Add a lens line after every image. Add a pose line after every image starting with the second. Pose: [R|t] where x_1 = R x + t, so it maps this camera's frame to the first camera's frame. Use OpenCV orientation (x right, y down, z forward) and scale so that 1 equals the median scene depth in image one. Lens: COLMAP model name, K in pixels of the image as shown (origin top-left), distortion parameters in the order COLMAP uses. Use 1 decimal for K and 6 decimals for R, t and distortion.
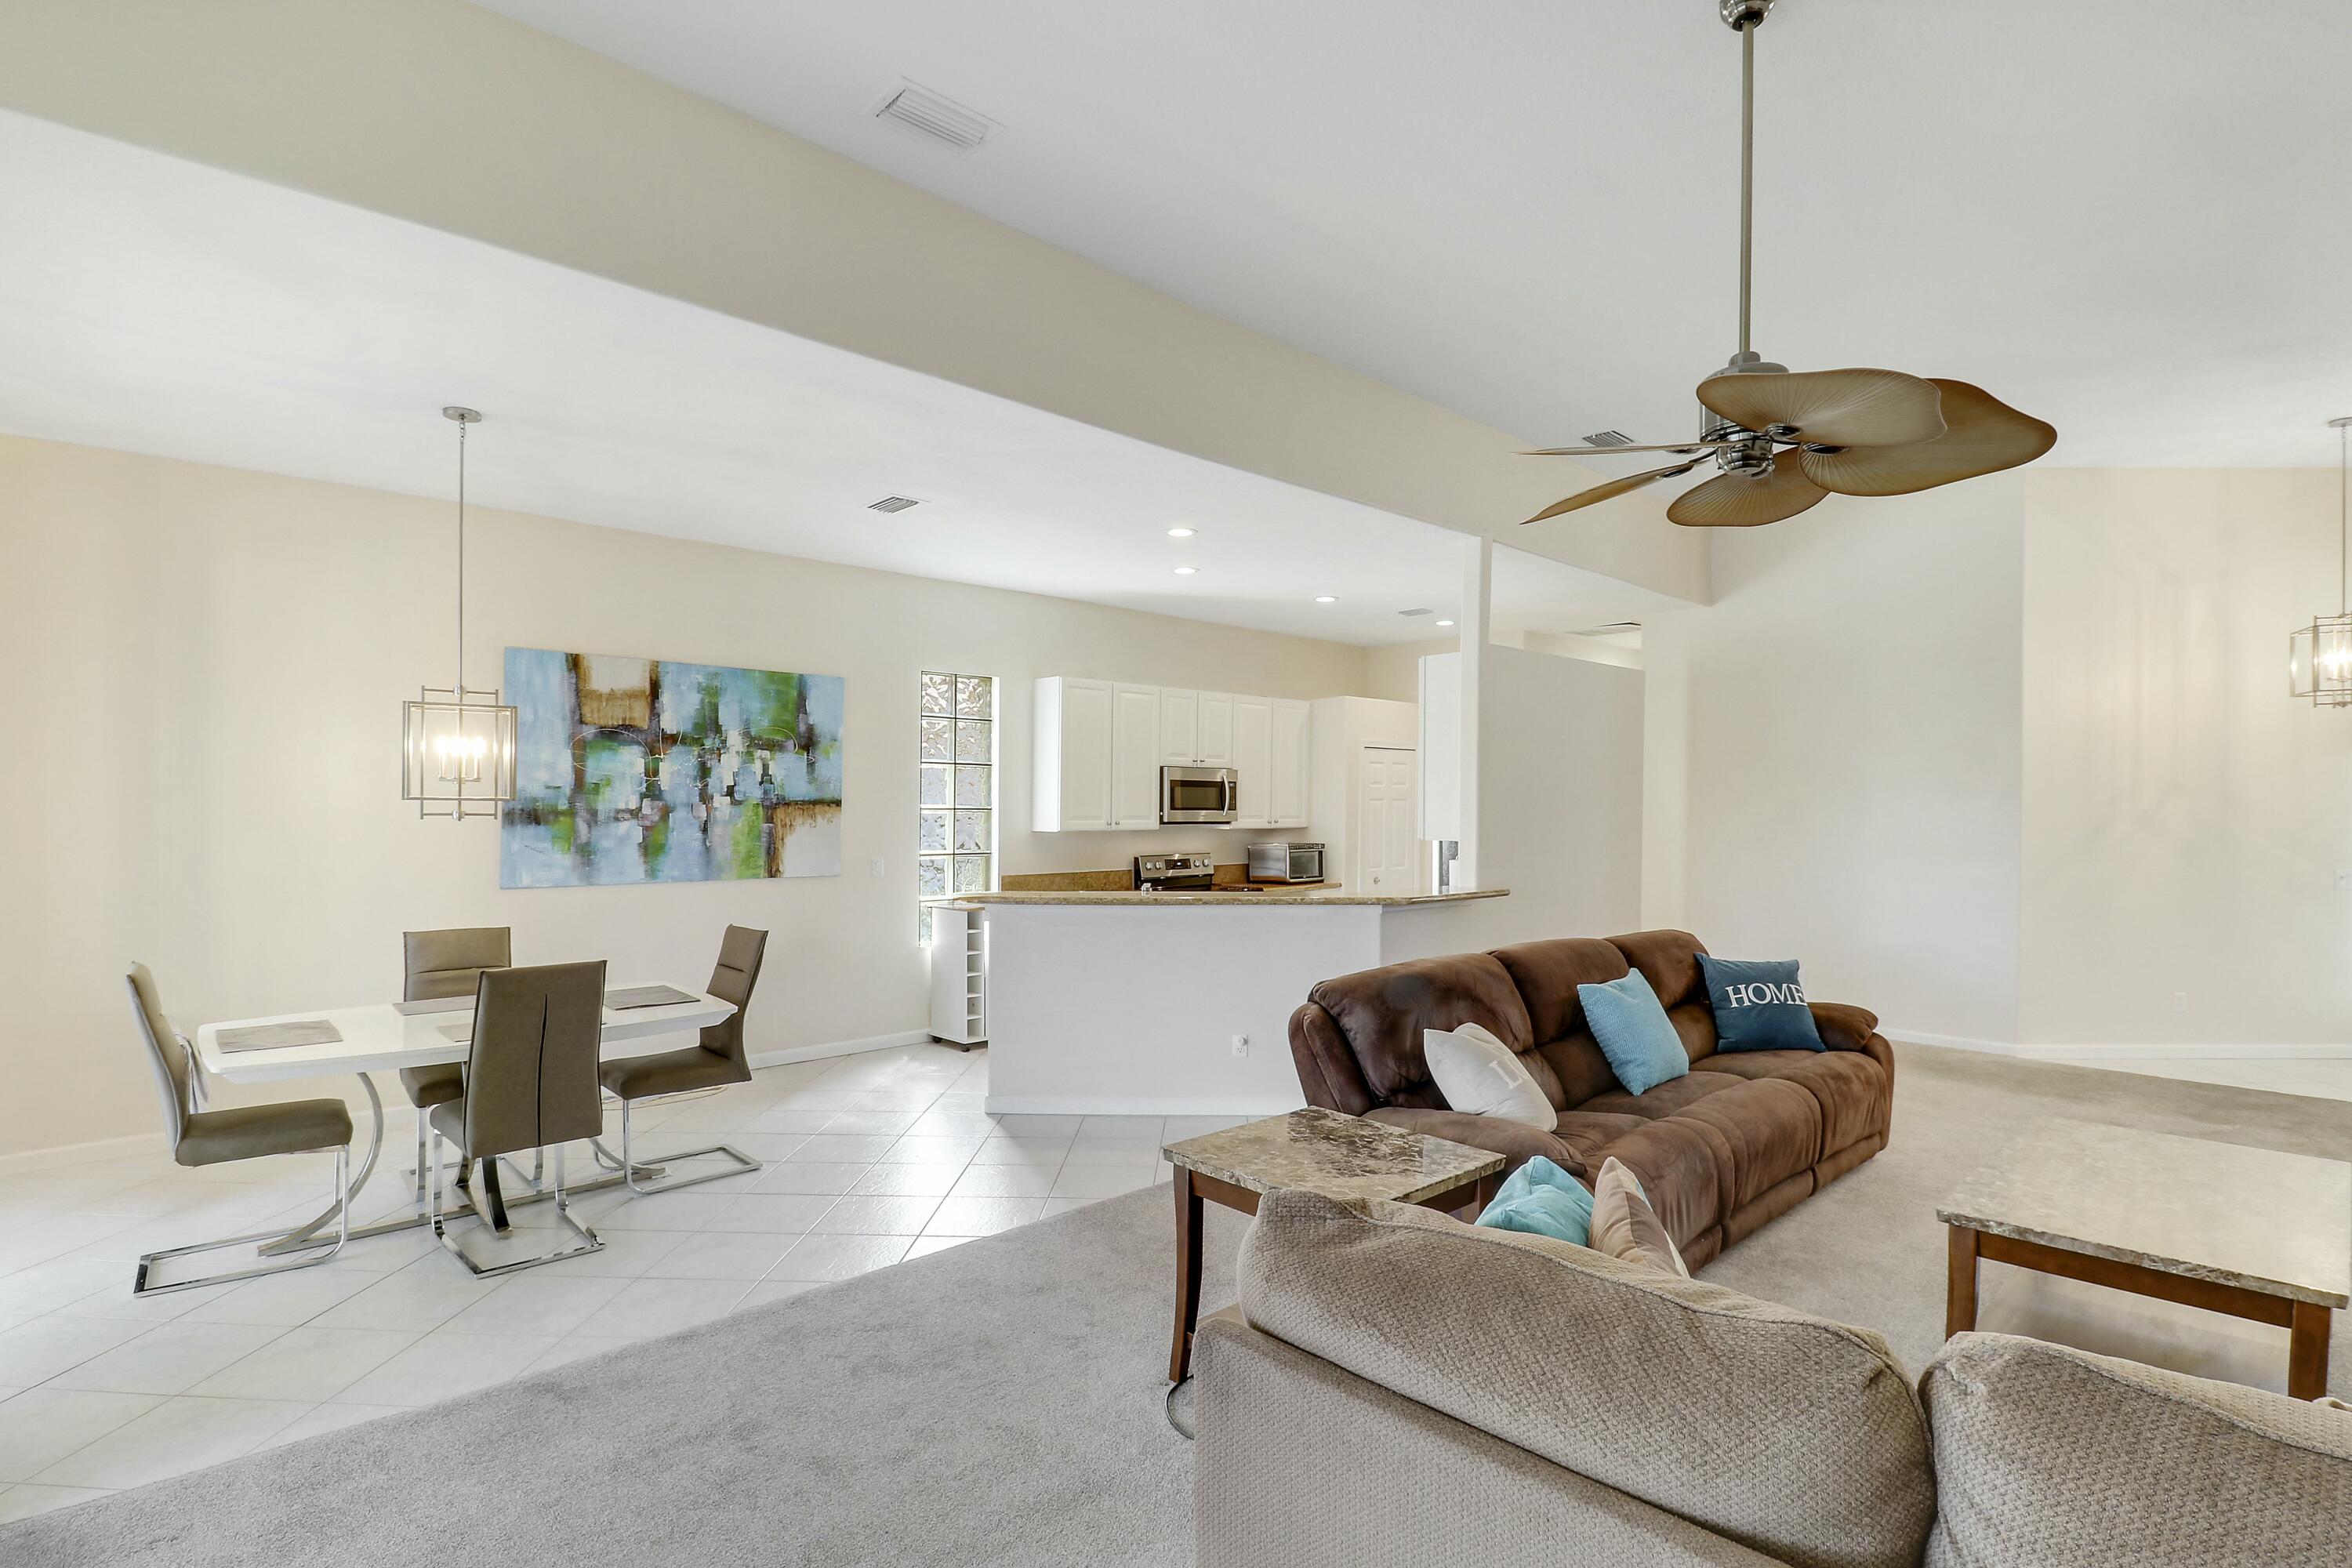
lens RADIAL K [[1112.9, 0, 1176.0], [0, 1112.9, 784.0], [0, 0, 1]] dist [0.008973, -0.016129]
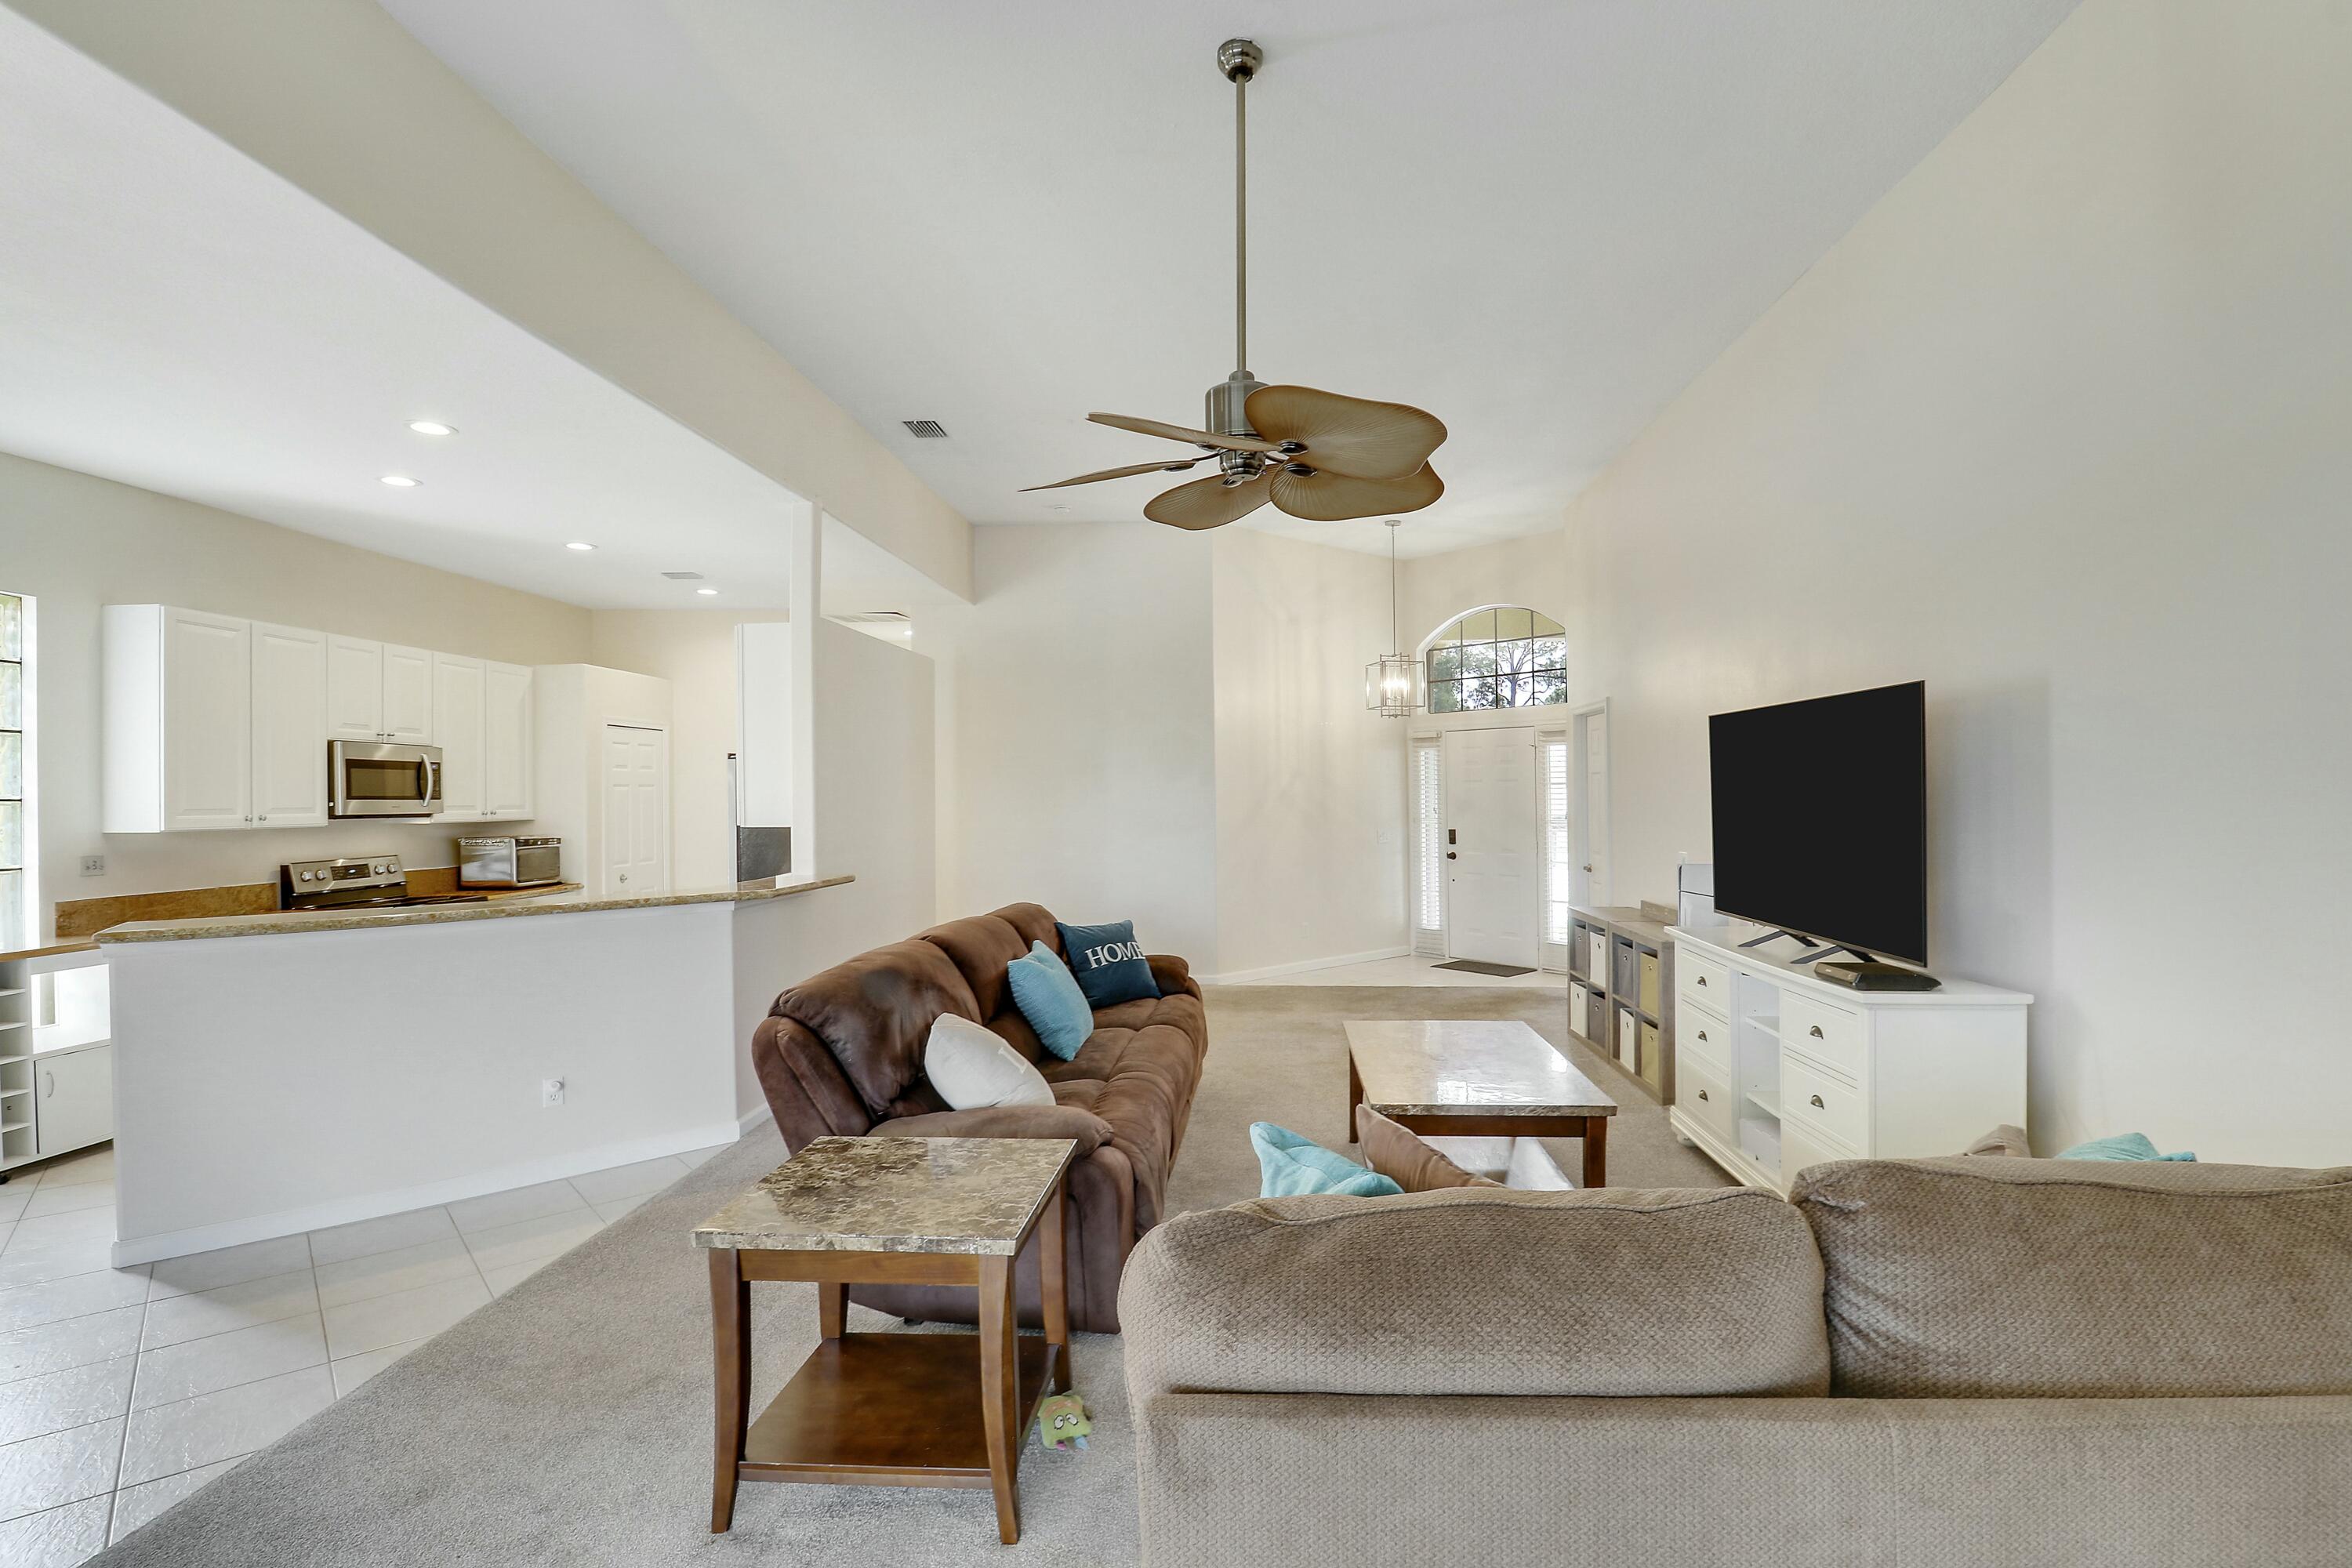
lens RADIAL K [[1100.8, 0, 1188.9], [0, 1100.8, 773.3], [0, 0, 1]] dist [0.002321, -0.014900]
pose [[0.729771, 0.004410, 0.683678, -0.147287], [-0.003191, 0.999990, -0.003043, 0.009798], [-0.683684, 0.000039, 0.729778, 0.122736]]
